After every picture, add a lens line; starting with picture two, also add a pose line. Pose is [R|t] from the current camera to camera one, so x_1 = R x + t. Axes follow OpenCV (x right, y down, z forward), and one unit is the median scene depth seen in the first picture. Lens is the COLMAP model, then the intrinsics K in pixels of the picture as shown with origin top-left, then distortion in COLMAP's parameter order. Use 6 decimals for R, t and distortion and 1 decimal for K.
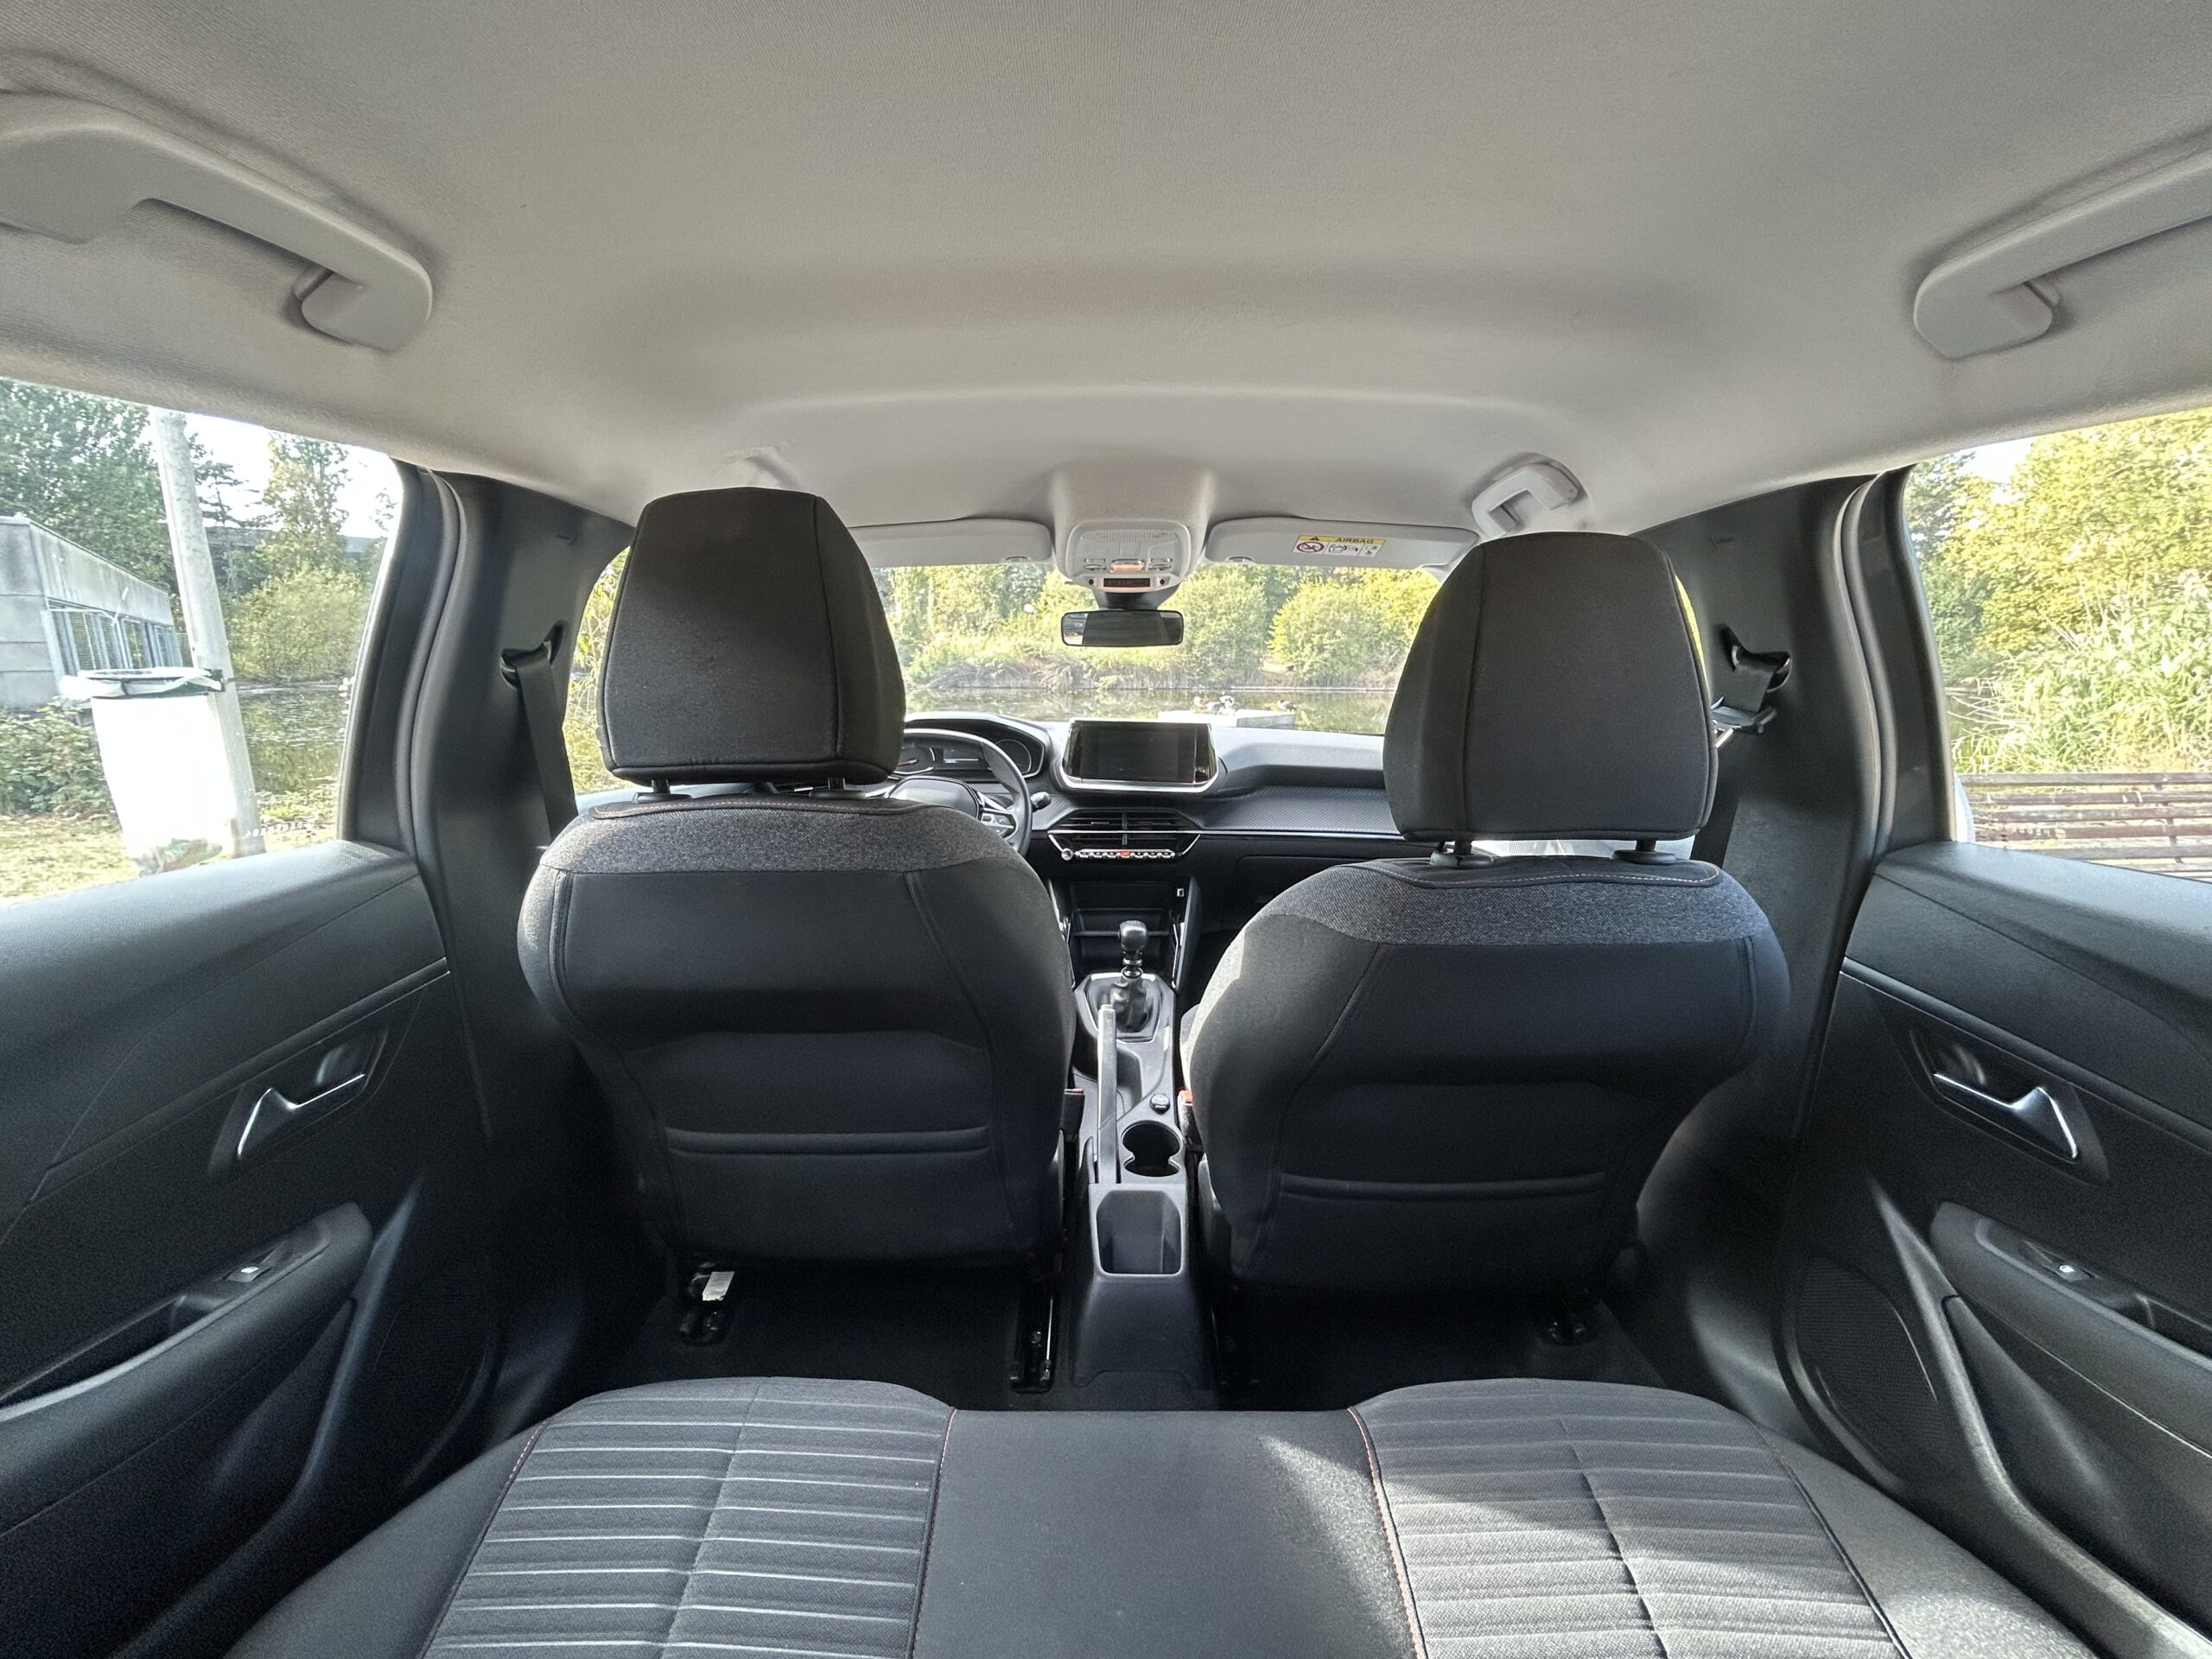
lens RADIAL K [[894.0, 0, 1100.4], [0, 894.0, 821.9], [0, 0, 1]] dist [-0.003103, 0.001069]
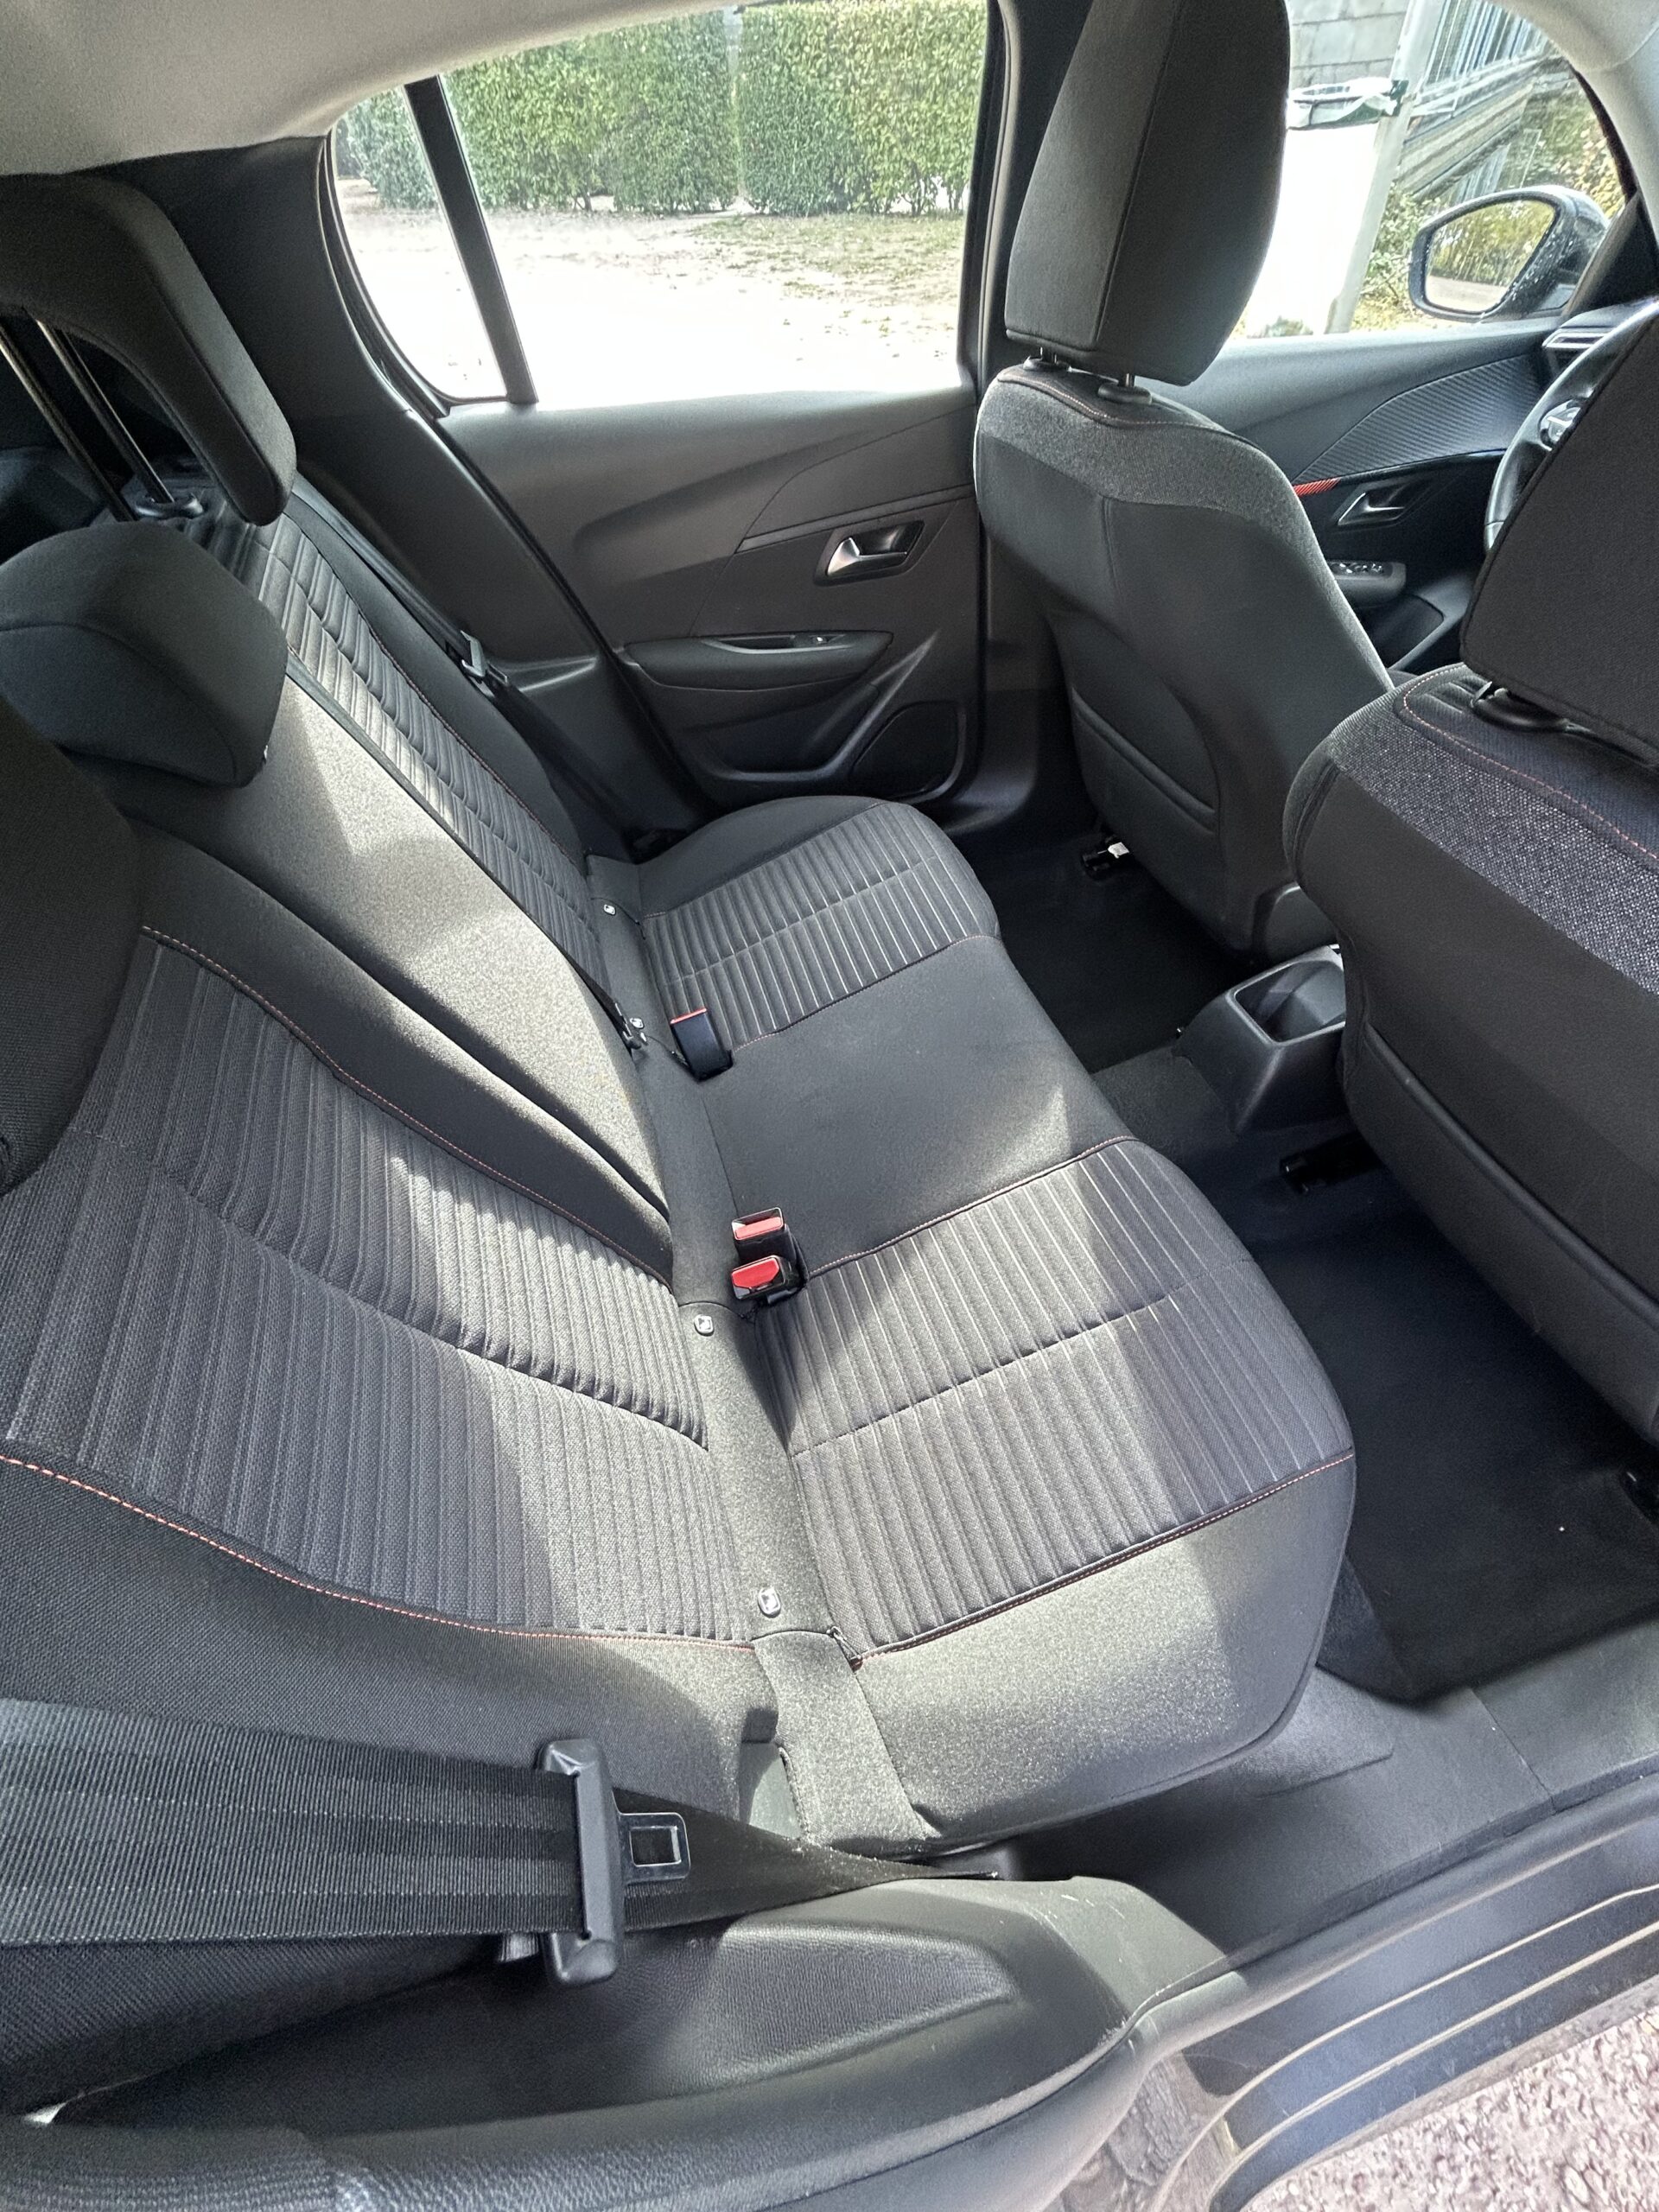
lens RADIAL K [[894.0, 0, 829.5], [0, 894.0, 1104.4], [0, 0, 1]] dist [-0.003103, 0.001069]
pose [[0.286226, 0.709127, -0.644371, 0.036469], [-0.111289, 0.692560, 0.712724, -0.006769], [0.951677, -0.132289, 0.277147, 0.012156]]
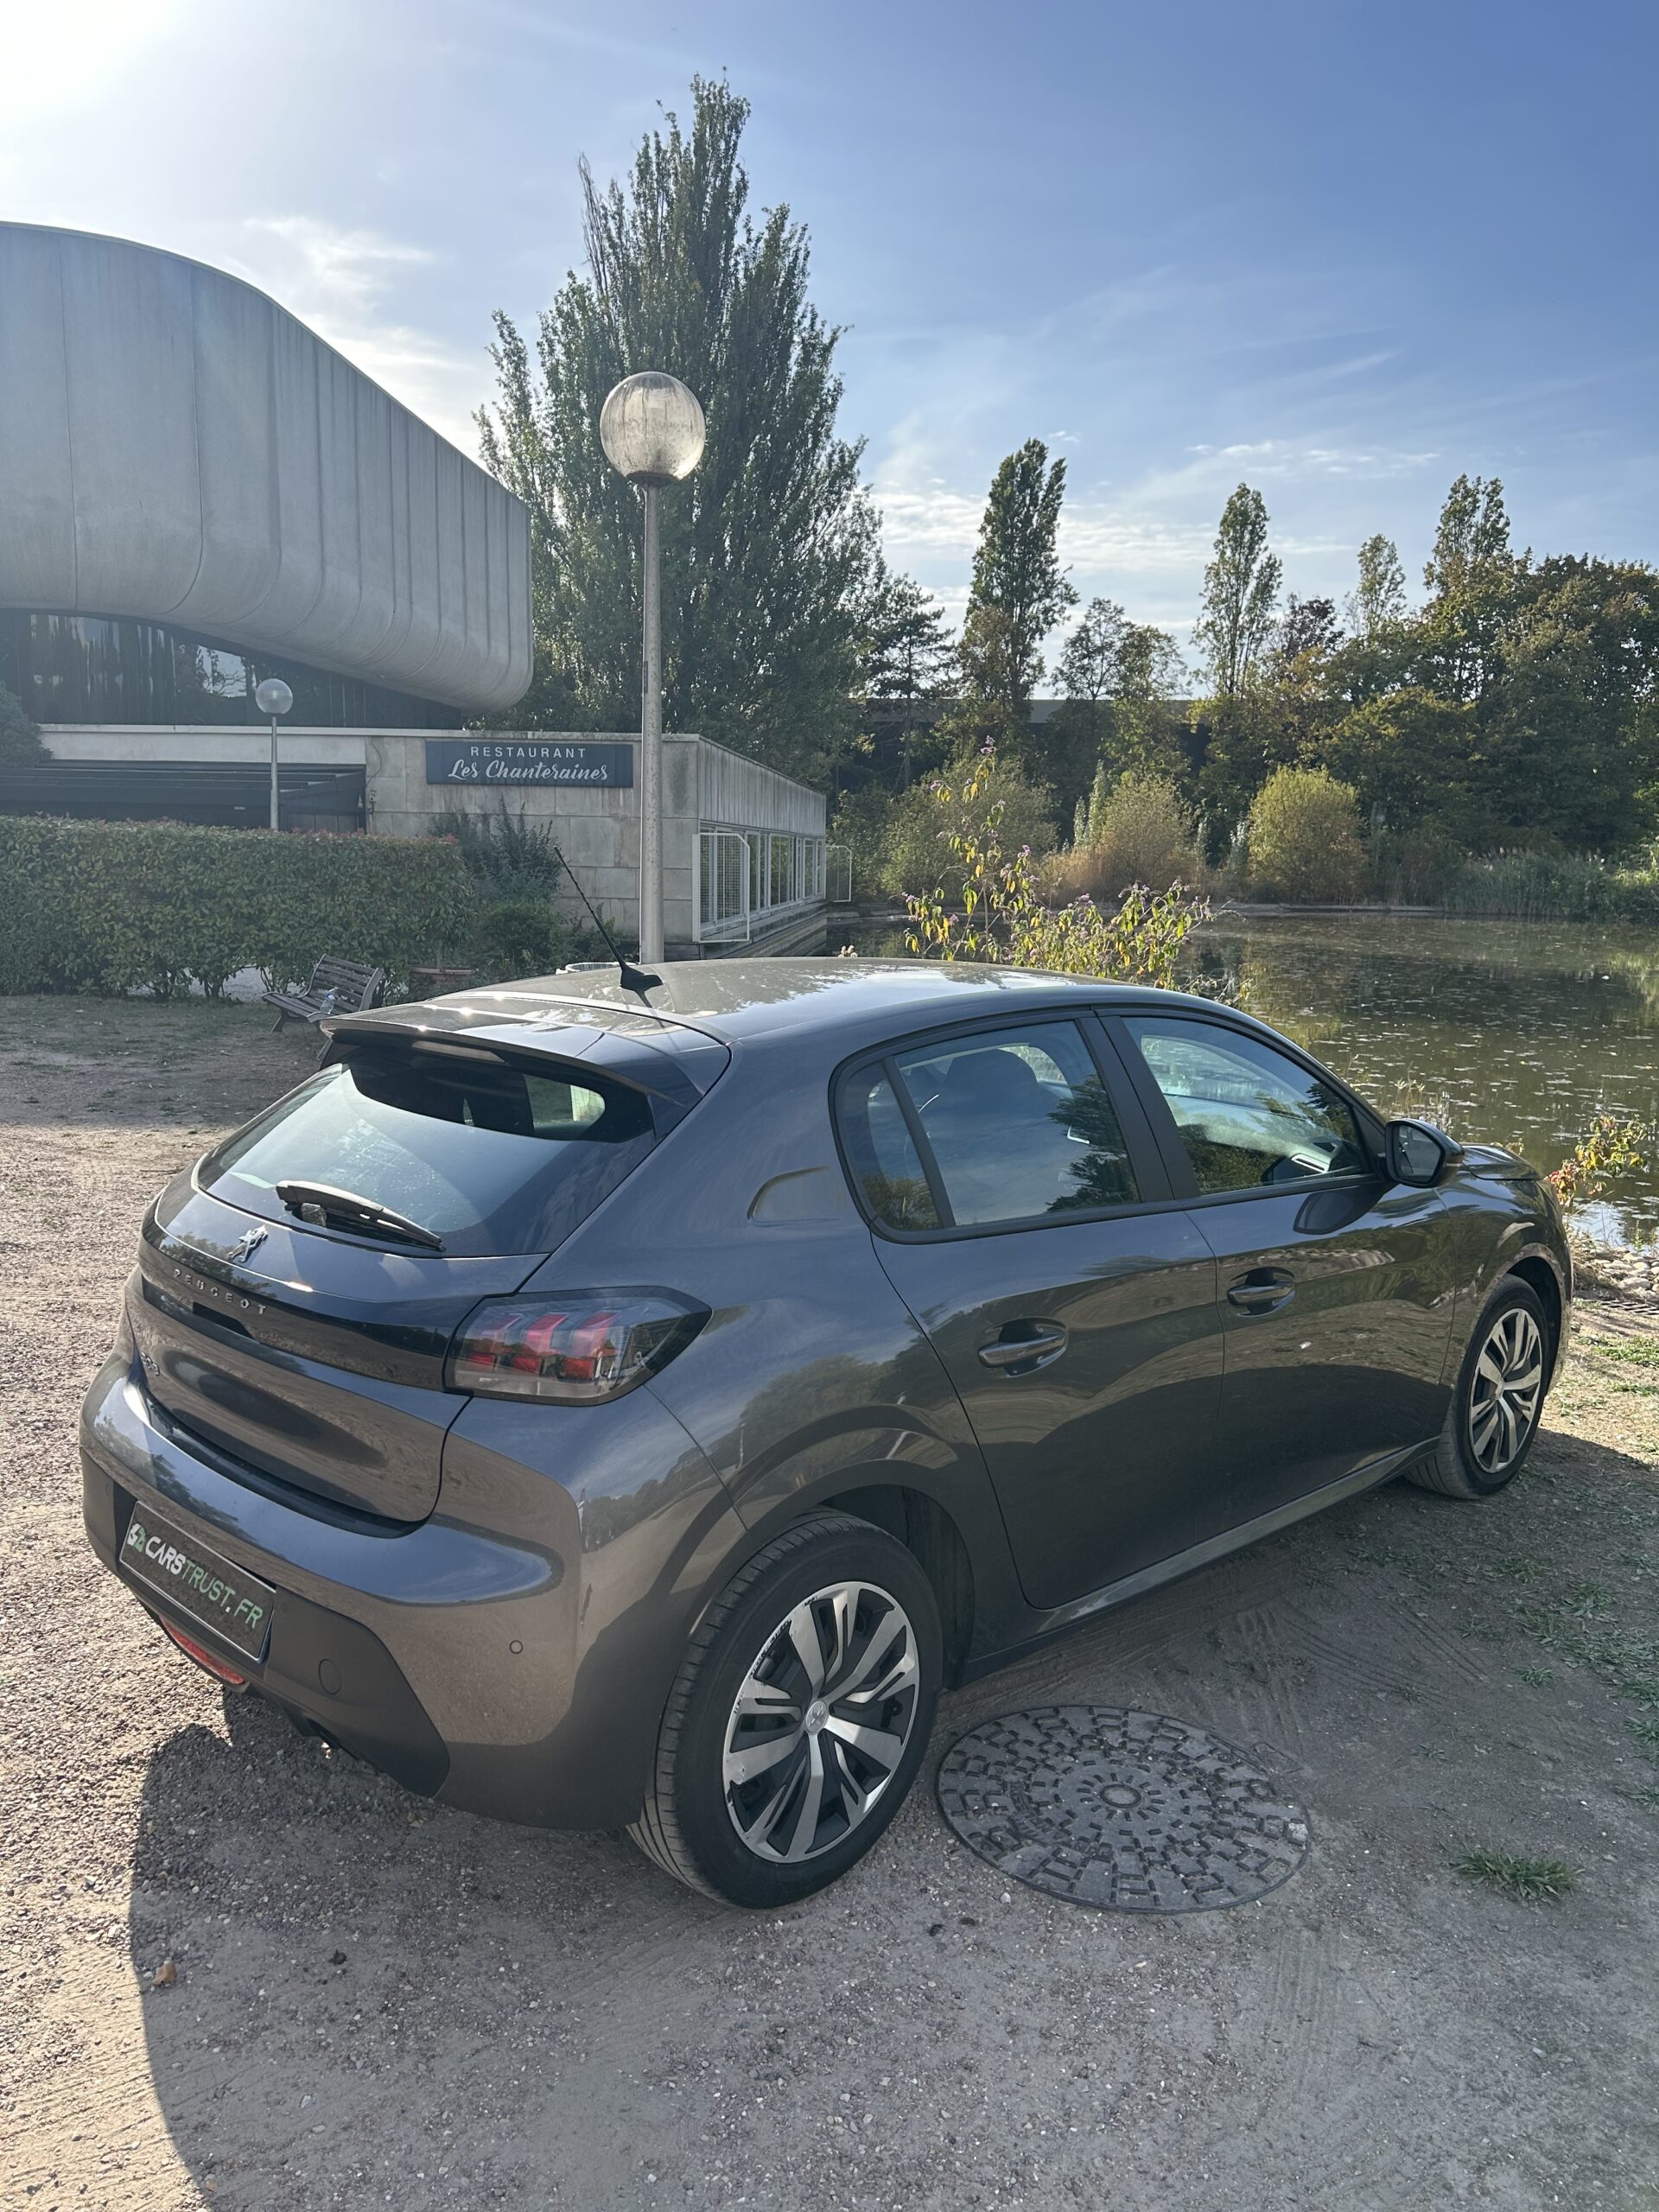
lens RADIAL K [[1649.0, 0, 837.9], [0, 1649.0, 1086.7], [0, 0, 1]] dist [0.038531, -0.051238]
pose [[0.695011, 0.110694, -0.710427, 0.128767], [-0.150322, 0.988612, 0.006979, -0.013819], [0.703109, 0.101942, 0.703736, -0.050206]]
